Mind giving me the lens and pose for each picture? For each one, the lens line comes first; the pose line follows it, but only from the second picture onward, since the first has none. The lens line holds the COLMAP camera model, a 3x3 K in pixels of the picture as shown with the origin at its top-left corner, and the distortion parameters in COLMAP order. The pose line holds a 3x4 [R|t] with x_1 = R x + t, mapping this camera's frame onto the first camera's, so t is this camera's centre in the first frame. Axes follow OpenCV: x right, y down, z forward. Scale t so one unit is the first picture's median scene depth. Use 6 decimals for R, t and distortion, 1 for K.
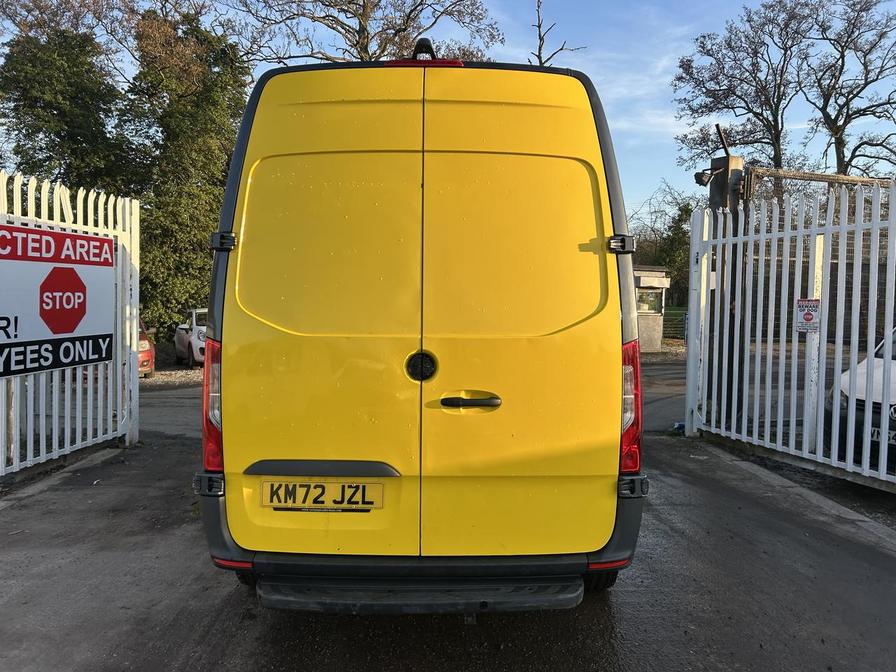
lens RADIAL K [[682.2, 0, 448.0], [0, 682.2, 336.0], [0, 0, 1]] dist [0.085190, -0.100442]
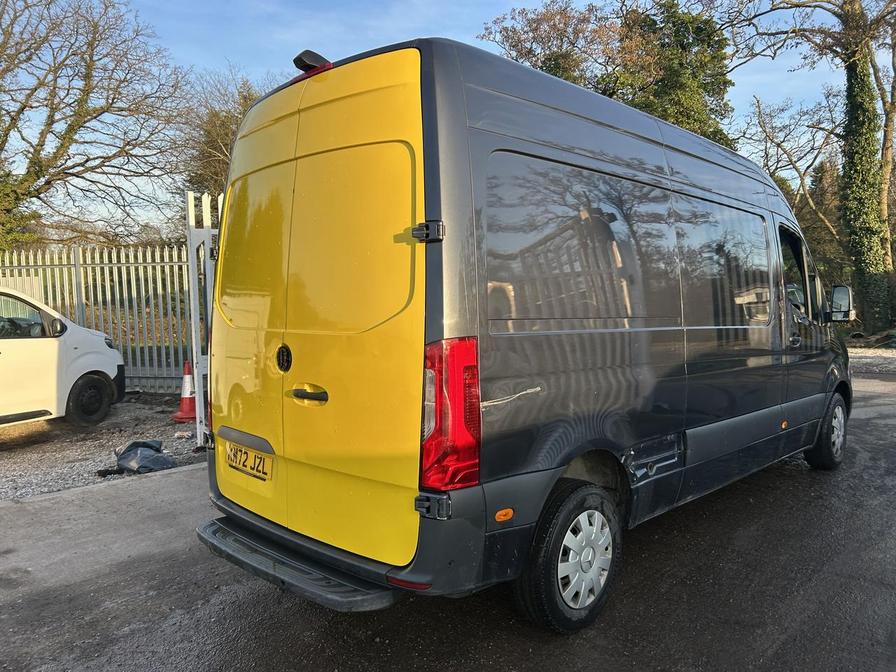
lens RADIAL K [[681.7, 0, 446.0], [0, 681.7, 351.0], [0, 0, 1]] dist [0.011745, 0.003009]
pose [[0.718929, 0.045645, -0.693584, 0.885896], [-0.013757, 0.998580, 0.051458, -0.026668], [0.694948, -0.027453, 0.718536, 0.385469]]
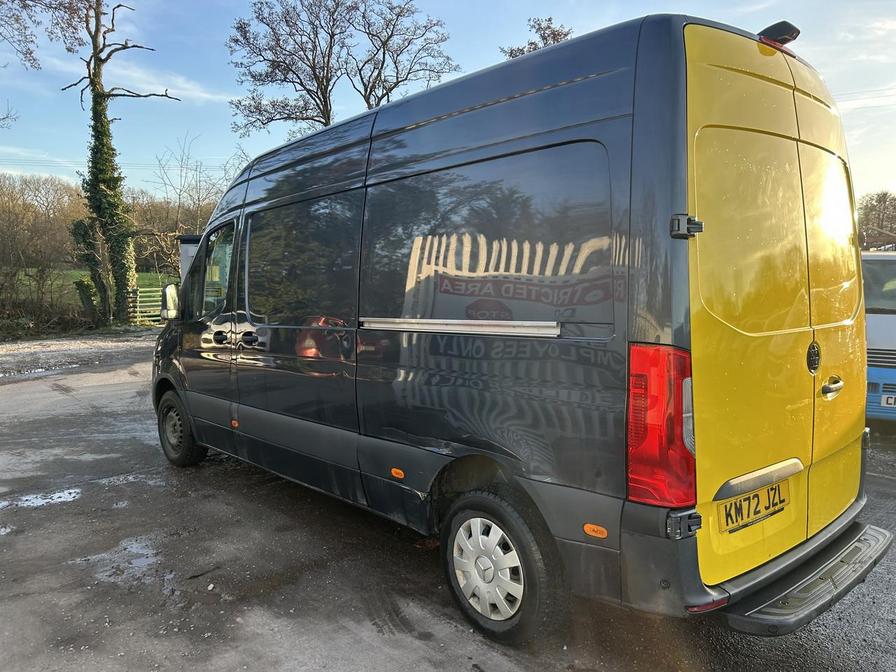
lens RADIAL K [[682.2, 0, 448.0], [0, 682.2, 336.0], [0, 0, 1]] dist [0.085190, -0.100442]
pose [[0.742996, -0.076662, 0.664891, -1.106320], [0.043438, 0.996847, 0.066395, -0.079557], [-0.667885, -0.020450, 0.743984, 0.578785]]
